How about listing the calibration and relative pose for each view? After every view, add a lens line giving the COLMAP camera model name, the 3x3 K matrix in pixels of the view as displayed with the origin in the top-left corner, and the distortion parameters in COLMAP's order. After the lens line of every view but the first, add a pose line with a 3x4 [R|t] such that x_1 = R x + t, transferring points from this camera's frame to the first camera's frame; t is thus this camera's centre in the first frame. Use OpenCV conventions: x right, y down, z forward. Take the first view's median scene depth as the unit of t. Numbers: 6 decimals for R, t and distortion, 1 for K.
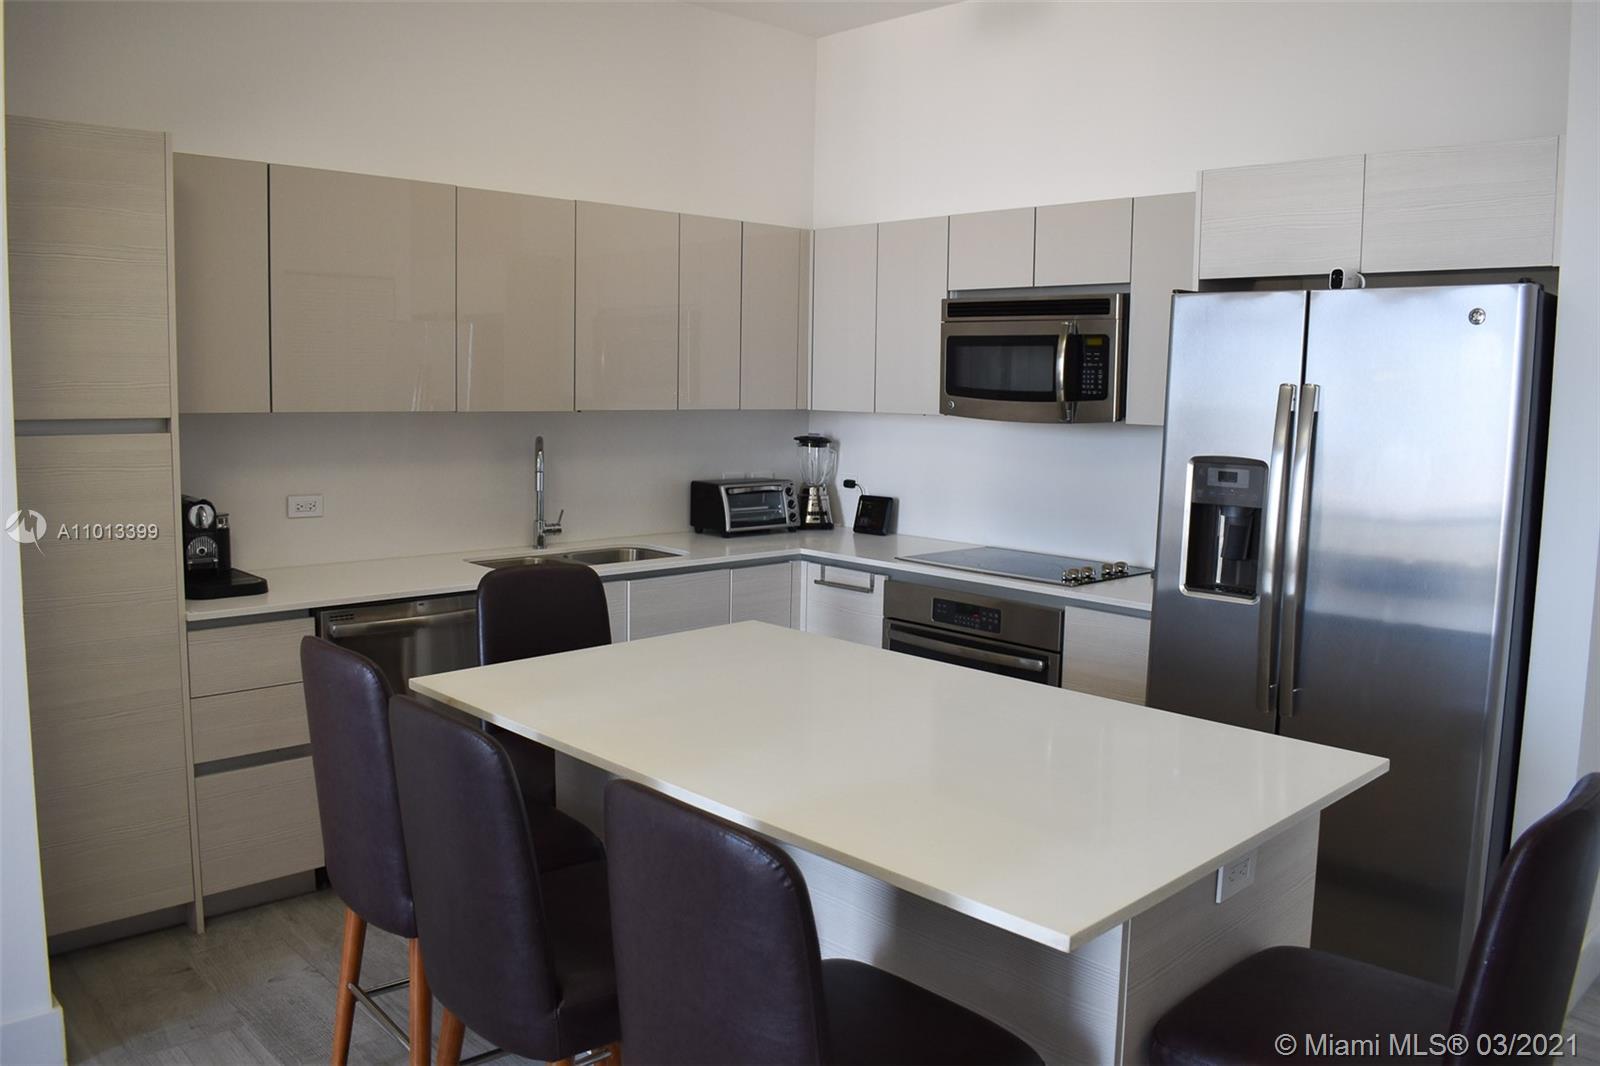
lens RADIAL K [[1261.5, 0, 794.6], [0, 1261.5, 533.4], [0, 0, 1]] dist [-0.097246, 0.019617]
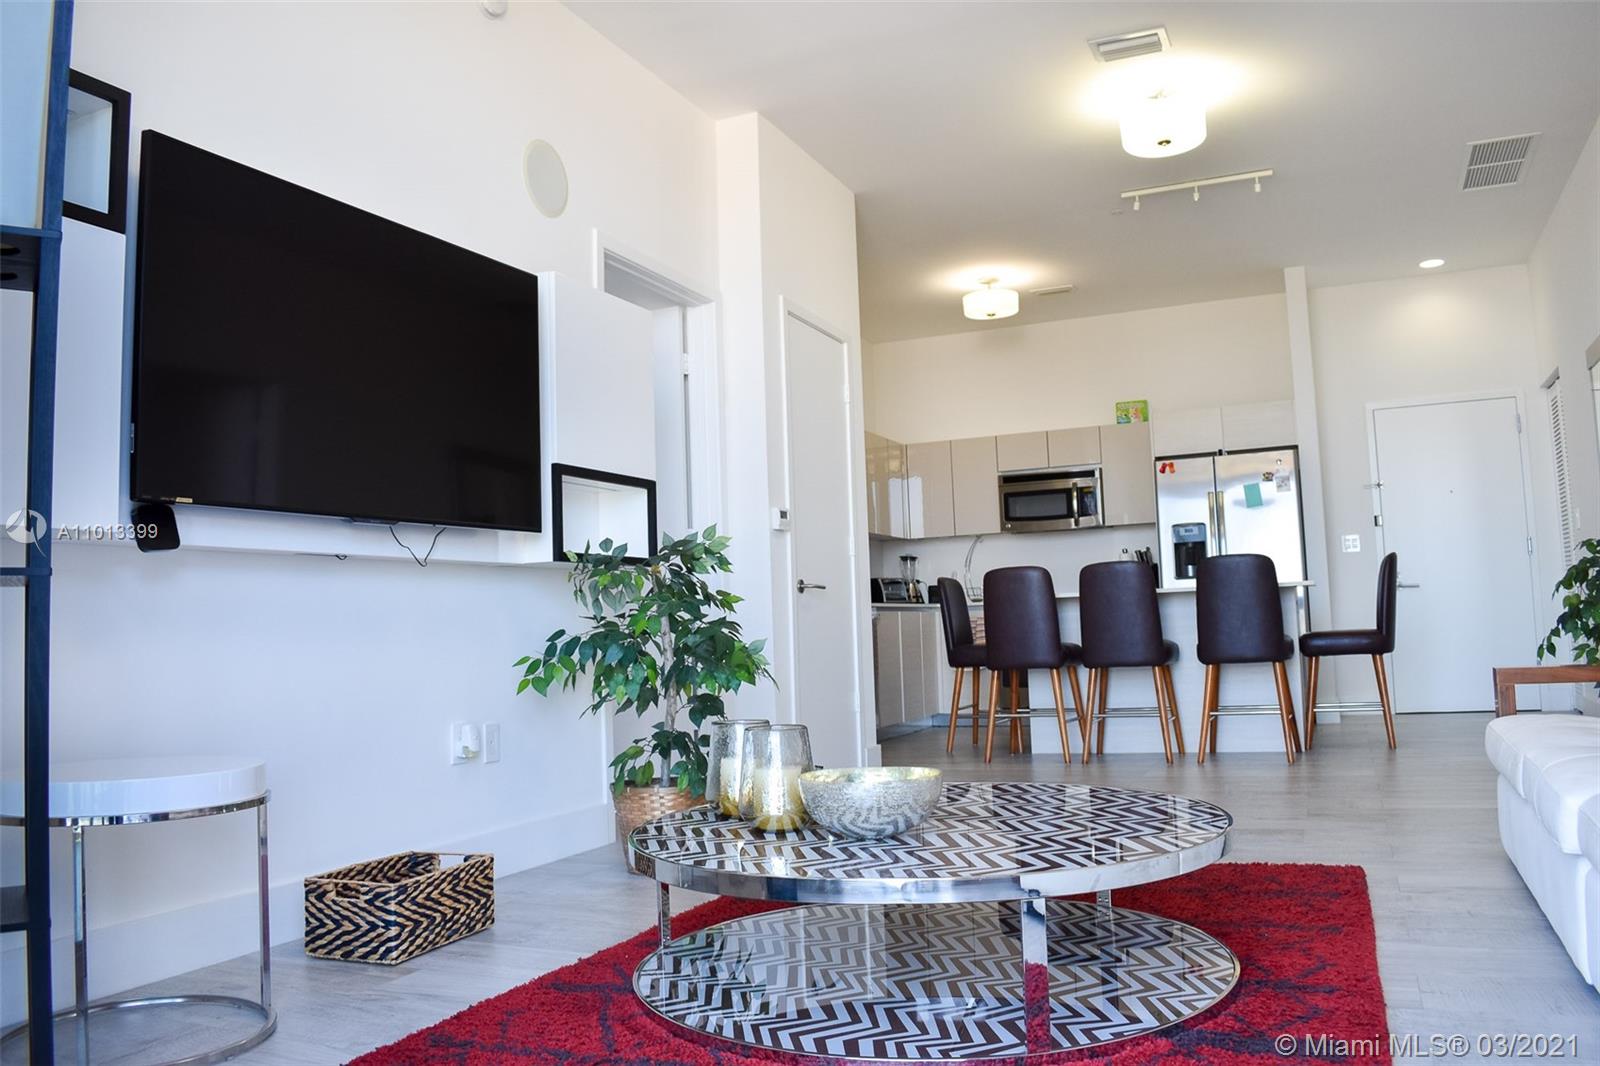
lens RADIAL K [[1261.5, 0, 802.1], [0, 1261.5, 524.9], [0, 0, 1]] dist [-0.097246, 0.019617]
pose [[0.914819, -0.016304, 0.403534, -1.112020], [0.100172, 0.977122, -0.187614, 0.271444], [-0.391243, 0.212056, 0.895523, -0.769198]]
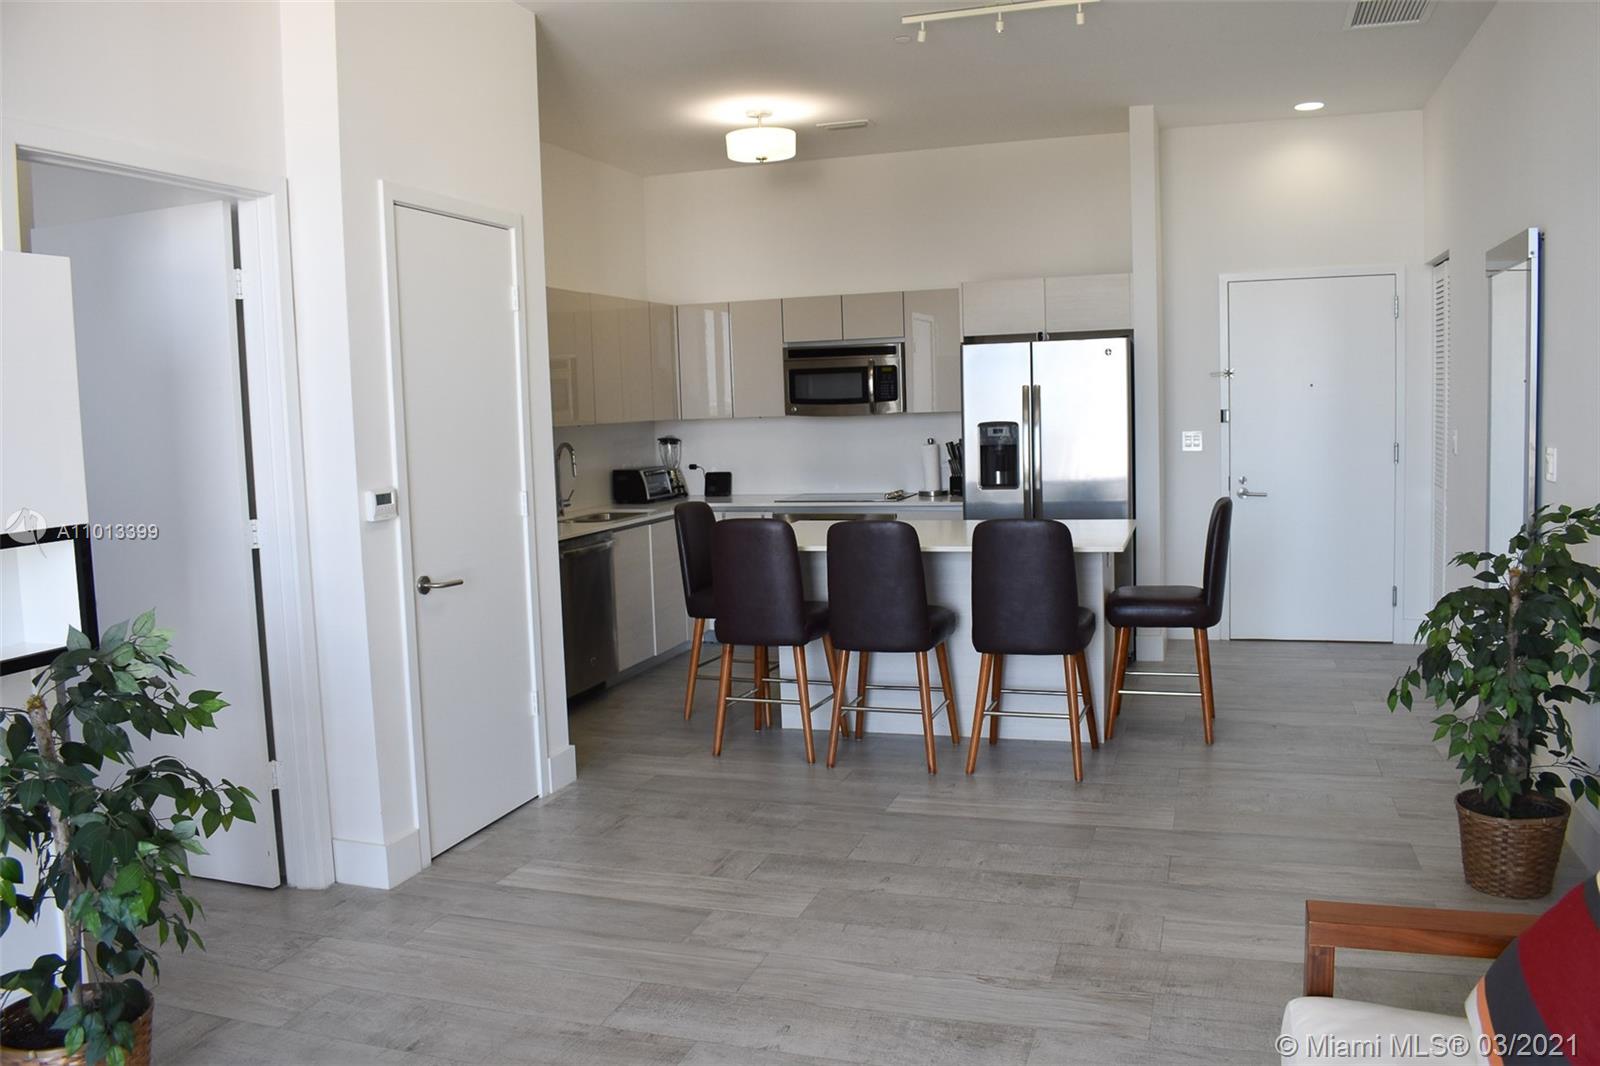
lens RADIAL K [[1261.5, 0, 801.1], [0, 1261.5, 526.9], [0, 0, 1]] dist [-0.097246, 0.019617]
pose [[0.875882, -0.093114, 0.473455, -0.764747], [0.105627, 0.994406, 0.000161, 0.063016], [-0.470822, 0.049869, 0.880818, -0.555060]]
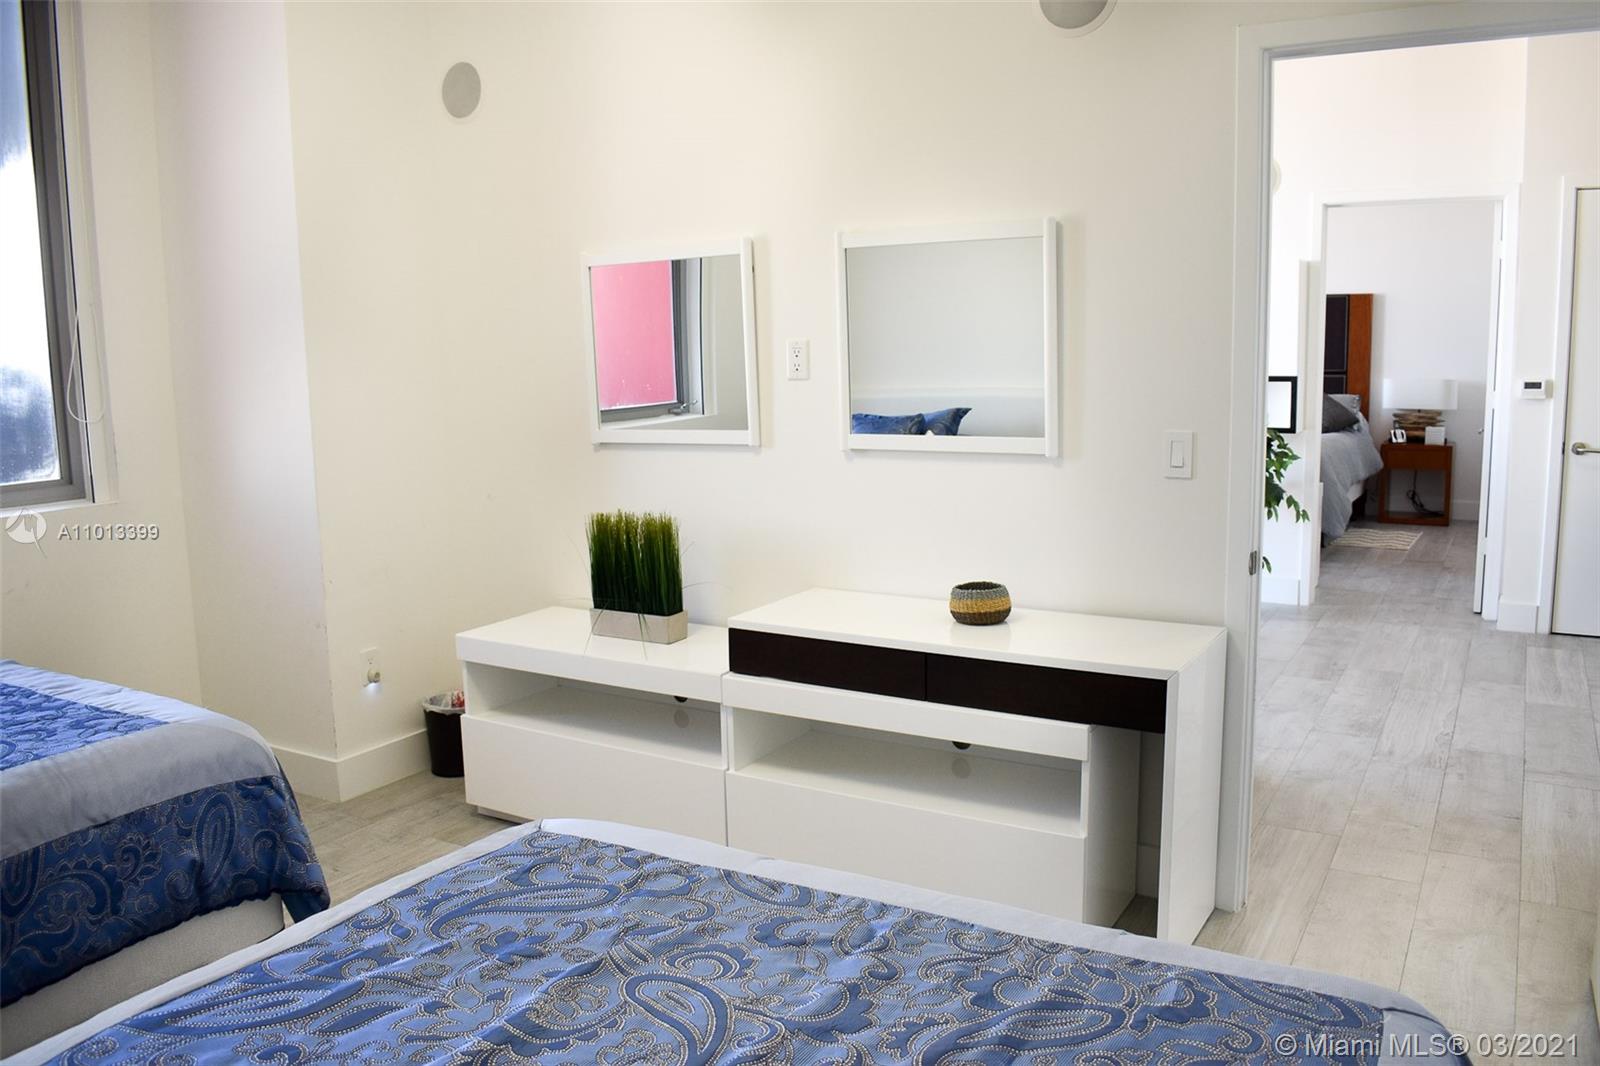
lens RADIAL K [[1261.5, 0, 807.8], [0, 1261.5, 530.3], [0, 0, 1]] dist [-0.097246, 0.019617]
pose [[0.288056, 0.124528, -0.949482, 0.563949], [-0.091069, 0.990577, 0.102289, 0.109786], [0.953274, 0.057003, 0.296682, -0.816998]]
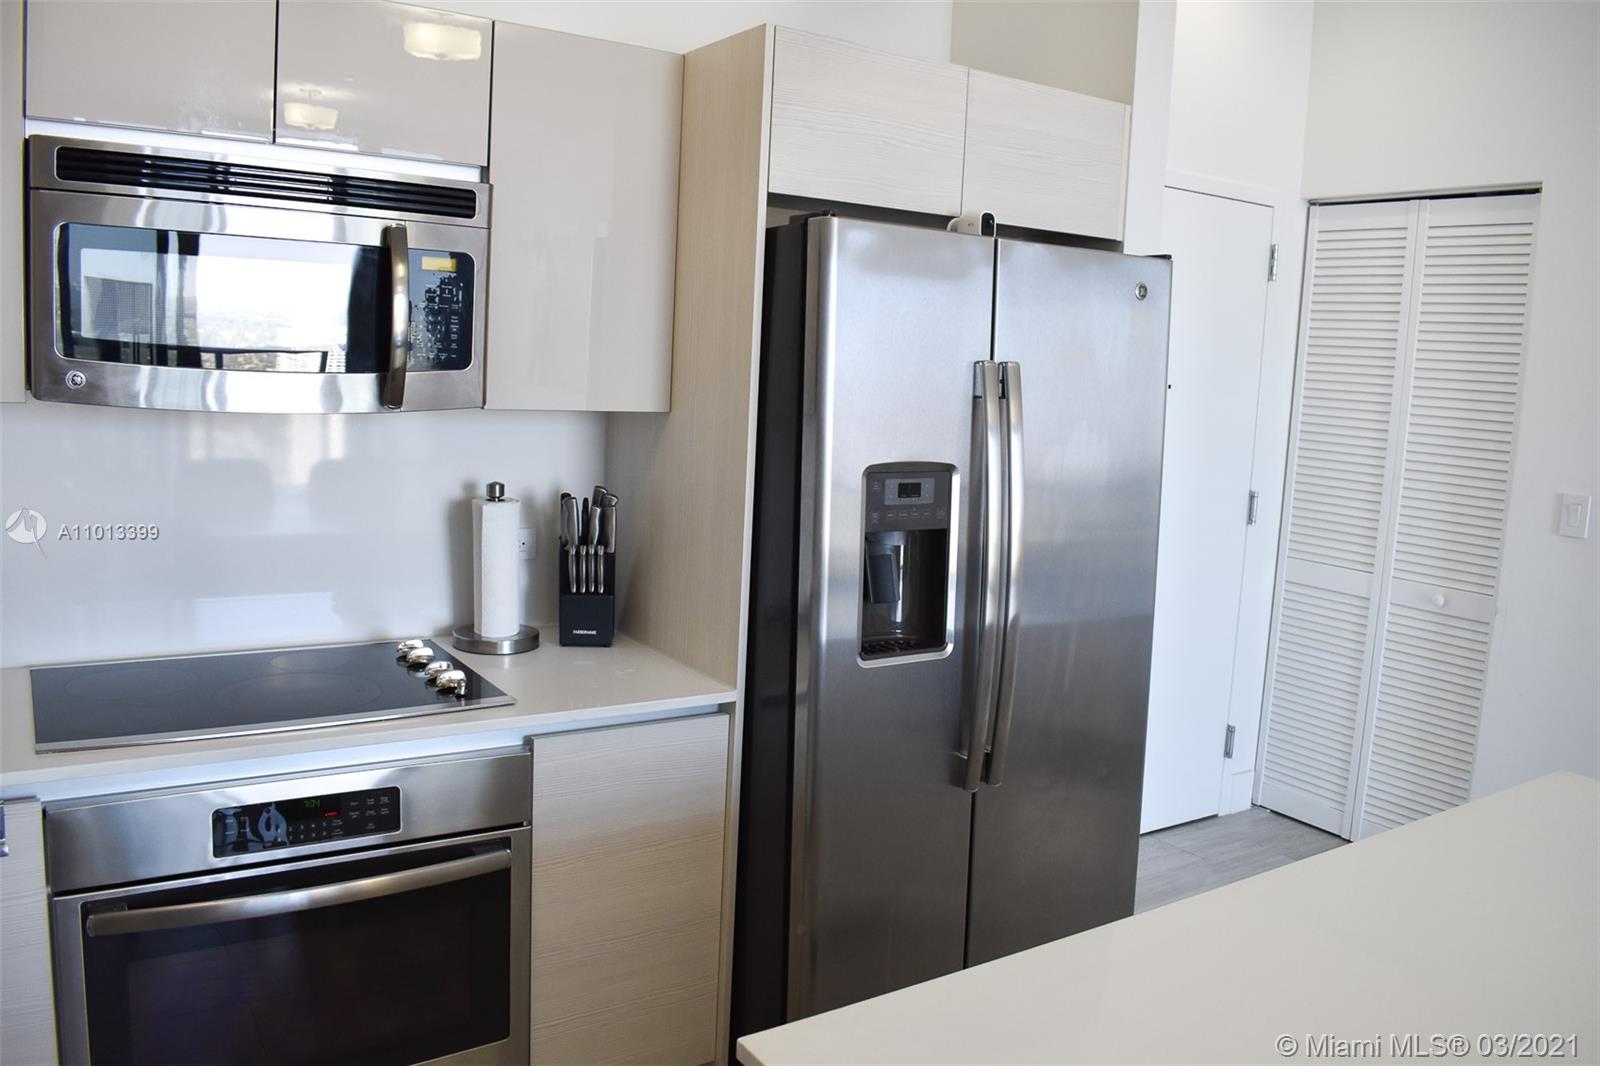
lens RADIAL K [[1261.5, 0, 803.4], [0, 1261.5, 521.2], [0, 0, 1]] dist [-0.097246, 0.019617]
pose [[0.161088, -0.137694, 0.977287, -0.290032], [0.073745, 0.989131, 0.127208, -0.098693], [-0.984181, 0.051578, 0.169492, 0.751259]]
